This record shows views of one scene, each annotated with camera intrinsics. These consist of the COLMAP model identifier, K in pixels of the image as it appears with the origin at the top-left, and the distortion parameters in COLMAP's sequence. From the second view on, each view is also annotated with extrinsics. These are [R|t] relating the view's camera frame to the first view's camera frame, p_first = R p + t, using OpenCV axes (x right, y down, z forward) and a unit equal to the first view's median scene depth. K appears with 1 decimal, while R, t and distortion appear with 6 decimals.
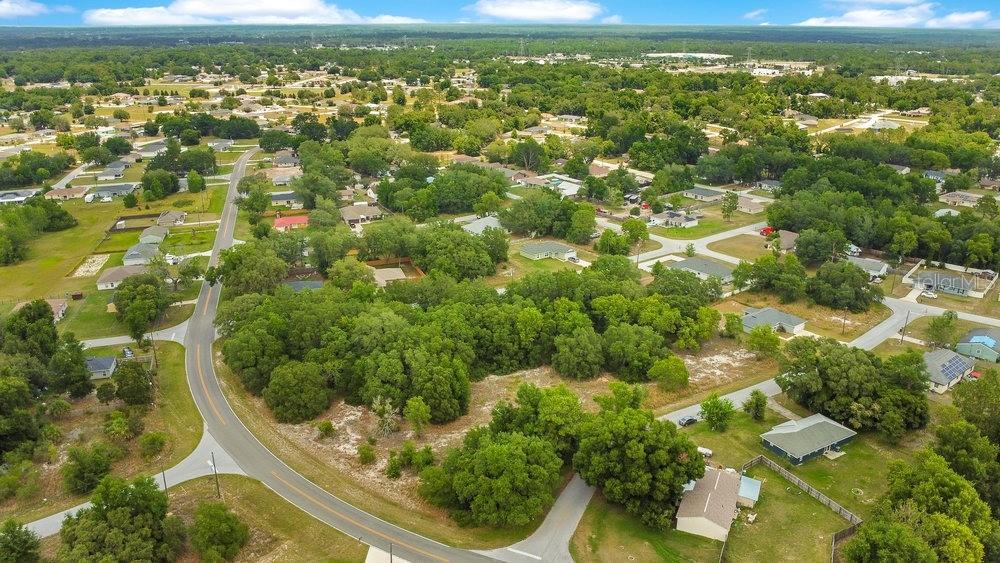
lens RADIAL K [[736.6, 0, 507.7], [0, 736.6, 283.3], [0, 0, 1]] dist [-0.035957, 0.006888]
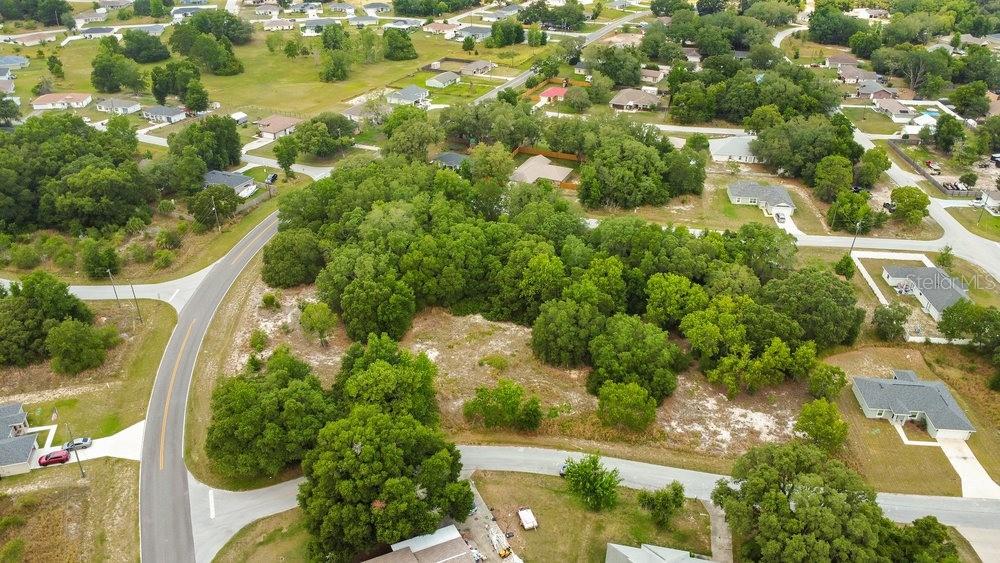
lens RADIAL K [[727.9, 0, 503.5], [0, 727.9, 276.2], [0, 0, 1]] dist [-0.032541, -0.000638]
pose [[0.742712, 0.341009, -0.576274, 0.438114], [-0.237556, 0.938818, 0.249377, -0.125420], [0.626056, -0.048317, 0.778280, 0.337287]]
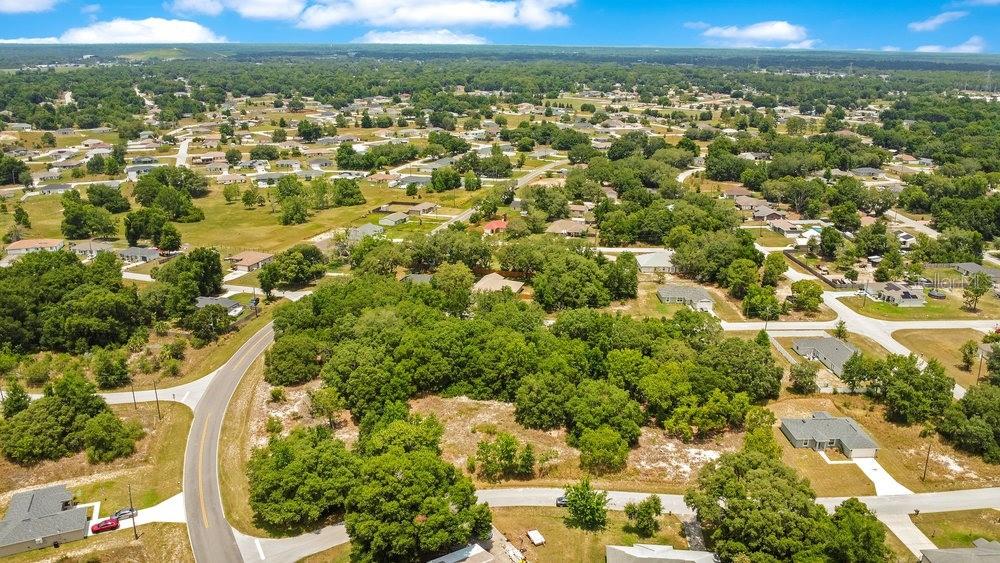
lens RADIAL K [[727.9, 0, 503.5], [0, 727.9, 276.2], [0, 0, 1]] dist [-0.032541, -0.000638]
pose [[0.817114, 0.182518, -0.546820, 0.487331], [-0.201838, 0.979095, 0.025197, -0.062795], [0.539988, 0.089781, 0.836871, 0.186363]]
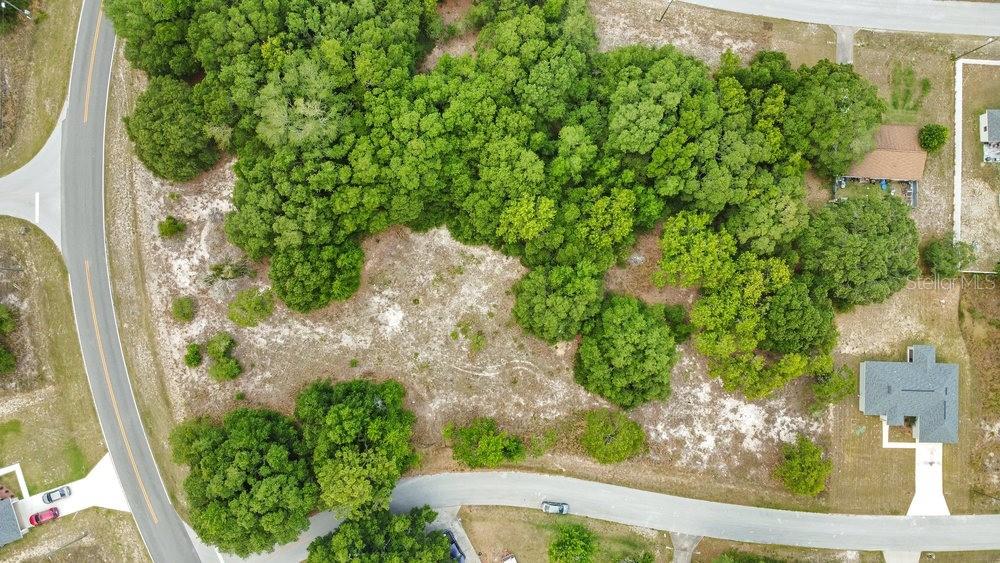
lens RADIAL K [[736.6, 0, 507.7], [0, 736.6, 283.3], [0, 0, 1]] dist [-0.035957, 0.006888]
pose [[0.772062, 0.635536, -0.003832, 0.052985], [-0.247342, 0.306020, 0.919333, -0.458729], [0.585442, -0.708834, 0.393462, 0.682636]]
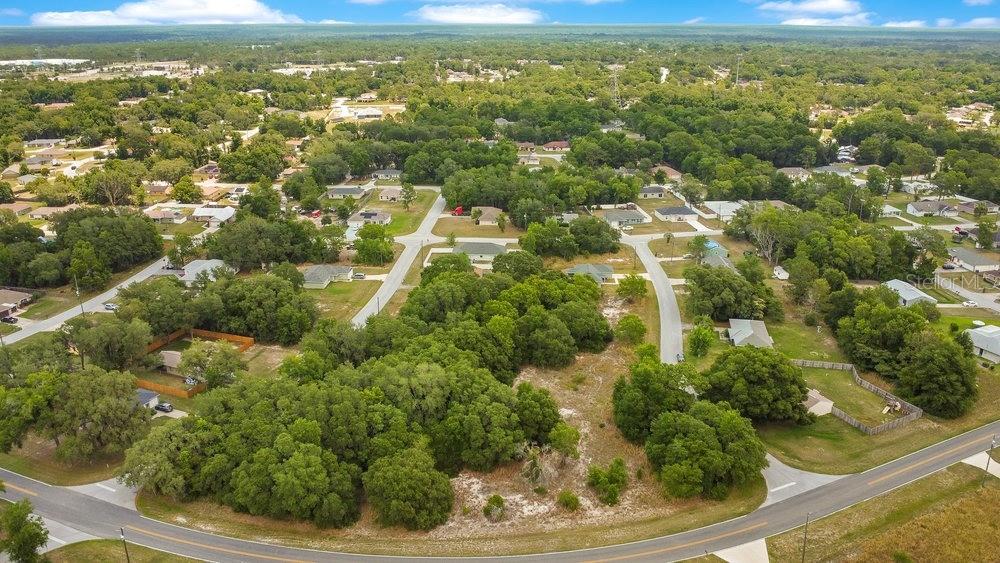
lens RADIAL K [[736.6, 0, 507.7], [0, 736.6, 283.3], [0, 0, 1]] dist [-0.035957, 0.006888]
pose [[0.656935, -0.260788, 0.707408, -0.611505], [0.258822, 0.959260, 0.113279, -0.110999], [-0.708130, 0.108676, 0.697668, 0.291002]]
